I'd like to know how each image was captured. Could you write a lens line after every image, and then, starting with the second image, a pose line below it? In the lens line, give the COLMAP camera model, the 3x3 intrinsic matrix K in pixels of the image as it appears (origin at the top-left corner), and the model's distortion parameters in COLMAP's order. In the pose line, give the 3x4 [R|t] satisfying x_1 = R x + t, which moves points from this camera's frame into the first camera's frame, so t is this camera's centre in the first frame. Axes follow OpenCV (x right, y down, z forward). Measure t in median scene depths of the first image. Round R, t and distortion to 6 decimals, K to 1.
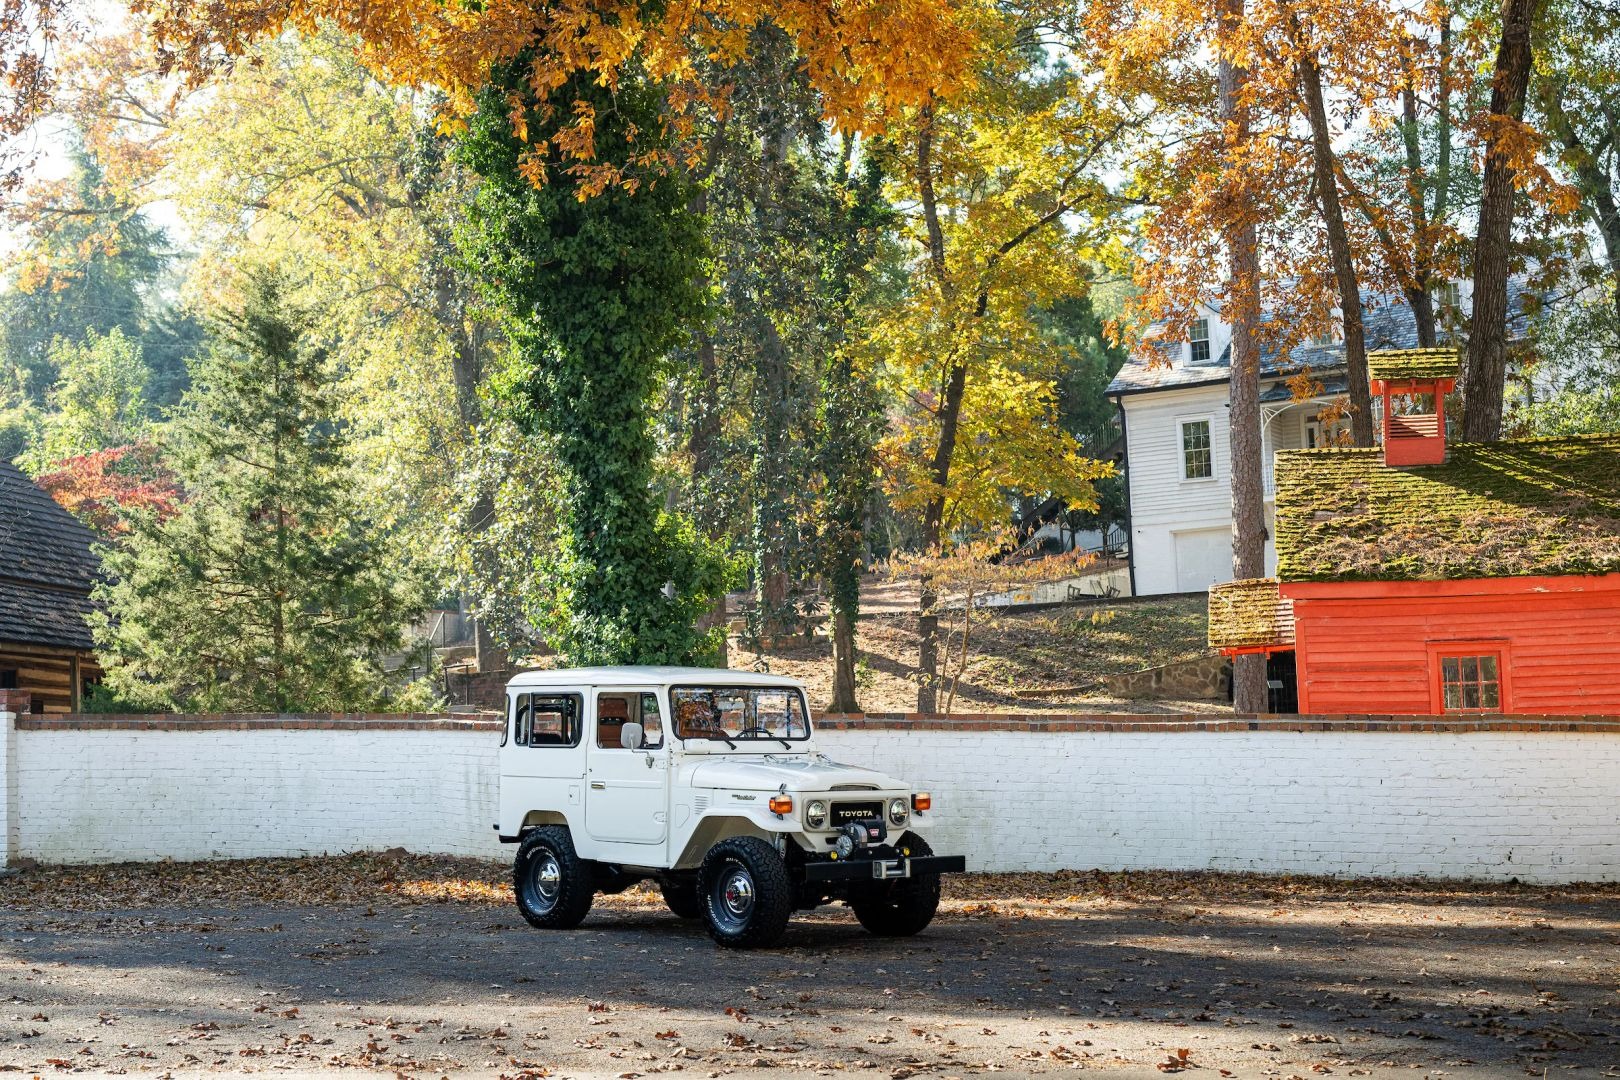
lens RADIAL K [[2225.8, 0, 810.0], [0, 2225.8, 540.0], [0, 0, 1]] dist [0.017692, -0.000103]
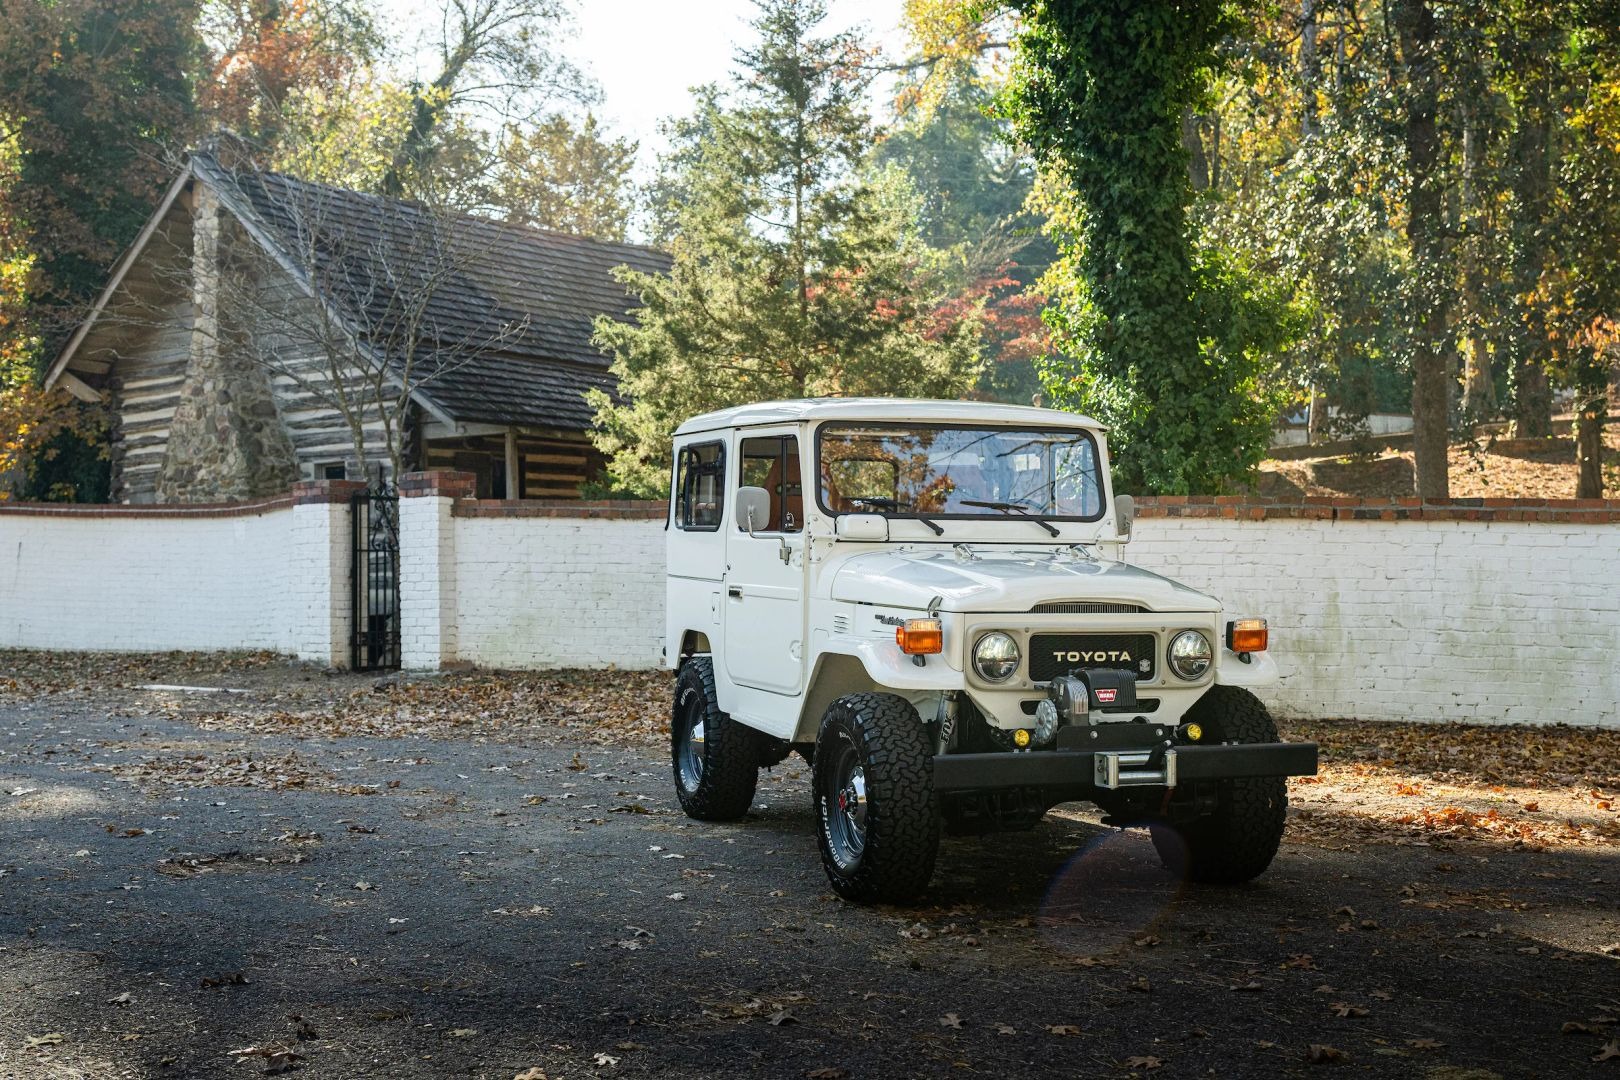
lens RADIAL K [[1943.1, 0, 880.0], [0, 1943.1, 534.8], [0, 0, 1]] dist [0.007993, -0.002806]
pose [[0.931015, 0.008179, -0.364890, 0.128737], [0.021927, 0.996690, 0.078287, 0.053321], [0.364323, -0.080888, 0.927753, 0.517958]]
